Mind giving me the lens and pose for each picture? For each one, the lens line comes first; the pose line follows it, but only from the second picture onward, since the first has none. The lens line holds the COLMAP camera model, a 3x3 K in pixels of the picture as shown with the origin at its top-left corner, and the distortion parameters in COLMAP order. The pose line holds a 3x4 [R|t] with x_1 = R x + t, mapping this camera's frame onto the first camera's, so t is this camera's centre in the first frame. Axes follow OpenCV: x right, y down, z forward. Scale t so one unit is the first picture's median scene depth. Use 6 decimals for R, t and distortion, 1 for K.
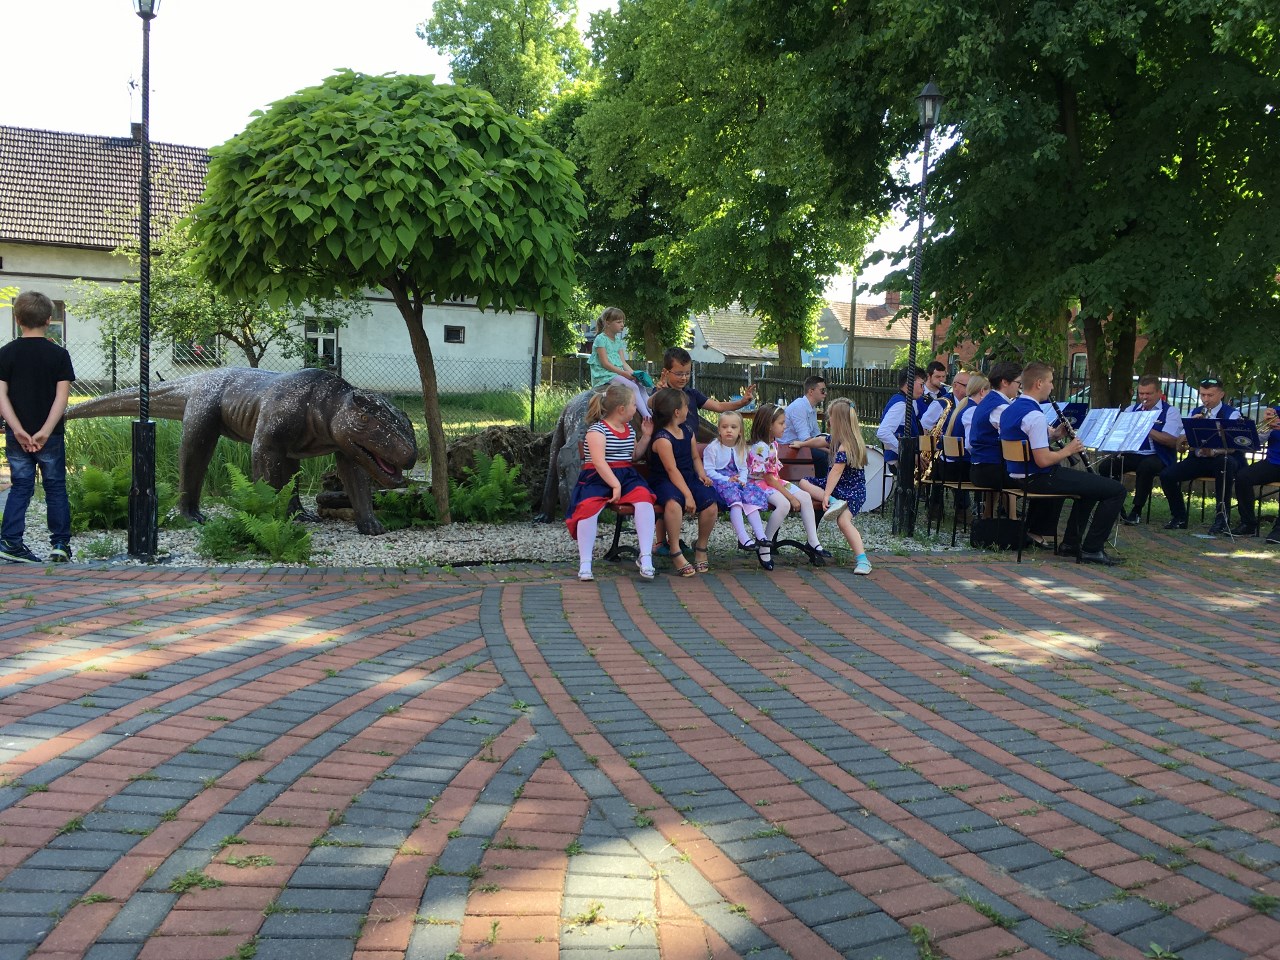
lens RADIAL K [[1087.0, 0, 661.9], [0, 1087.0, 478.5], [0, 0, 1]] dist [0.084200, -0.119795]
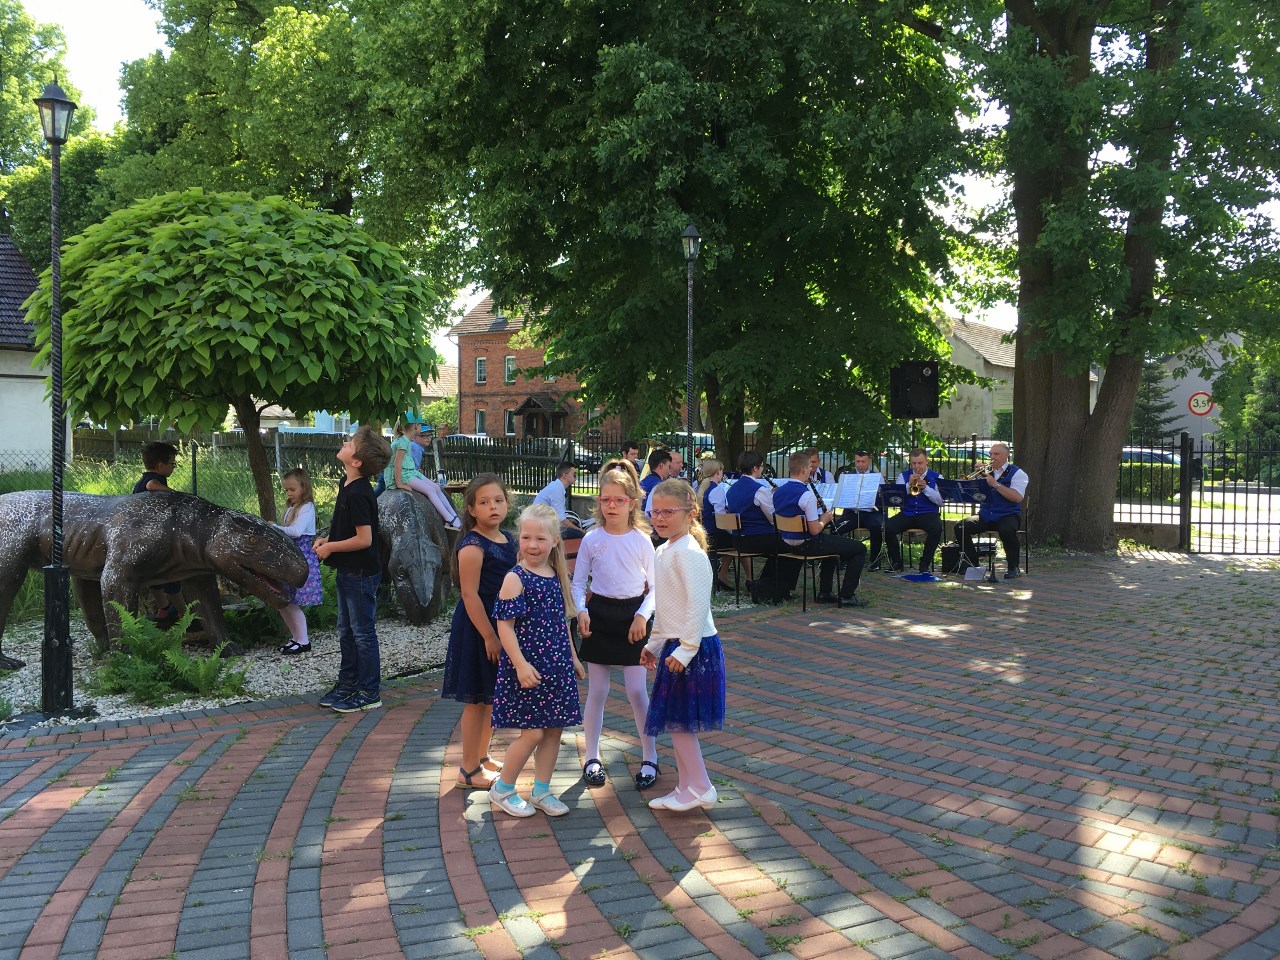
lens RADIAL K [[1087.0, 0, 661.9], [0, 1087.0, 478.5], [0, 0, 1]] dist [0.084200, -0.119795]
pose [[0.894904, -0.053275, 0.443067, -0.453721], [0.074068, 0.996809, -0.029746, -0.064338], [-0.440069, 0.059437, 0.895995, -0.059805]]
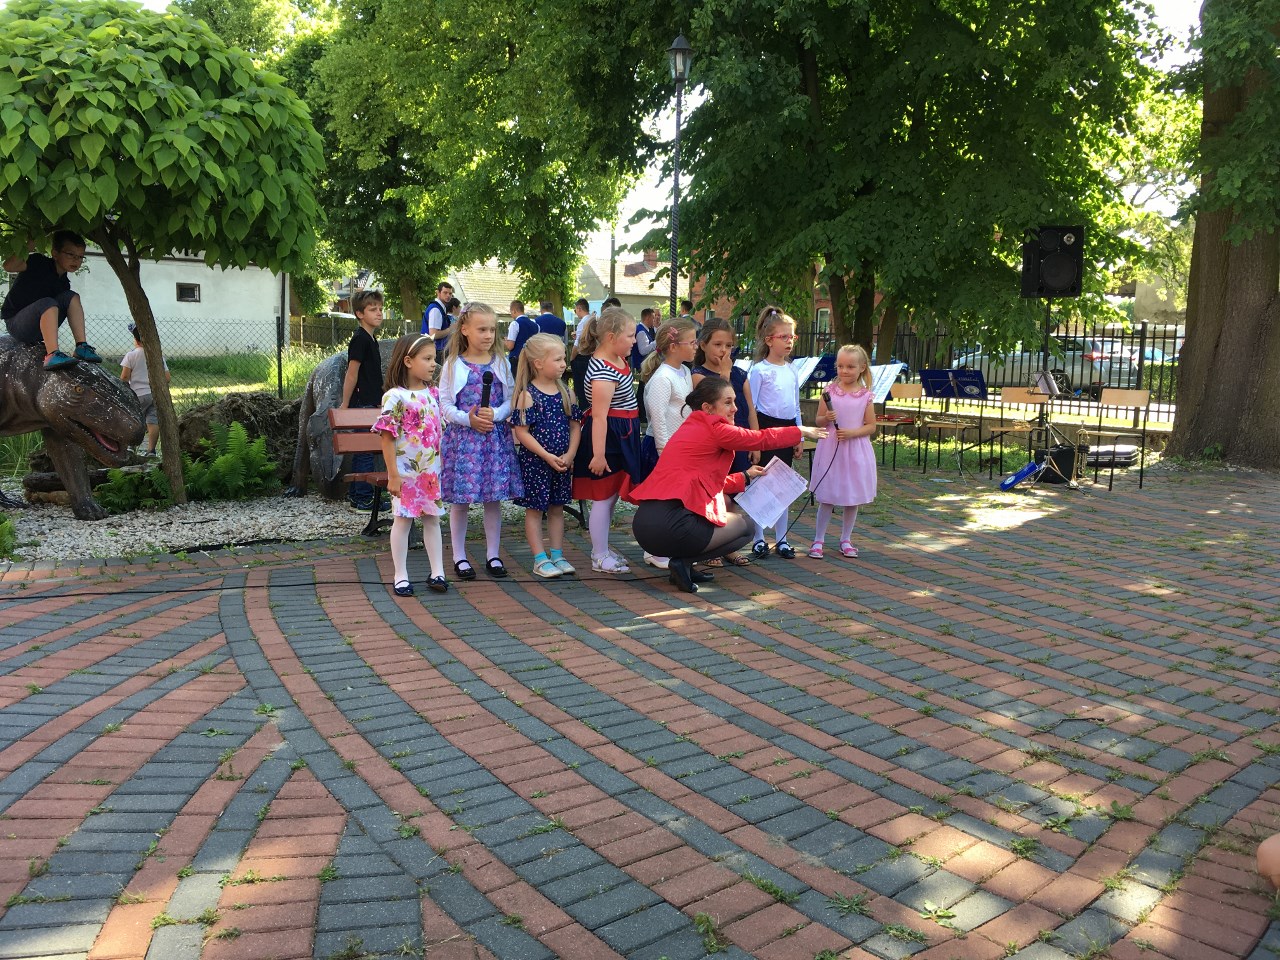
lens RADIAL K [[1074.4, 0, 652.3], [0, 1074.4, 484.8], [0, 0, 1]] dist [0.088059, -0.102866]
pose [[0.978572, -0.043094, 0.201345, 0.006023], [0.033696, 0.998187, 0.049876, -0.007425], [-0.203129, -0.042023, 0.978250, 0.038107]]
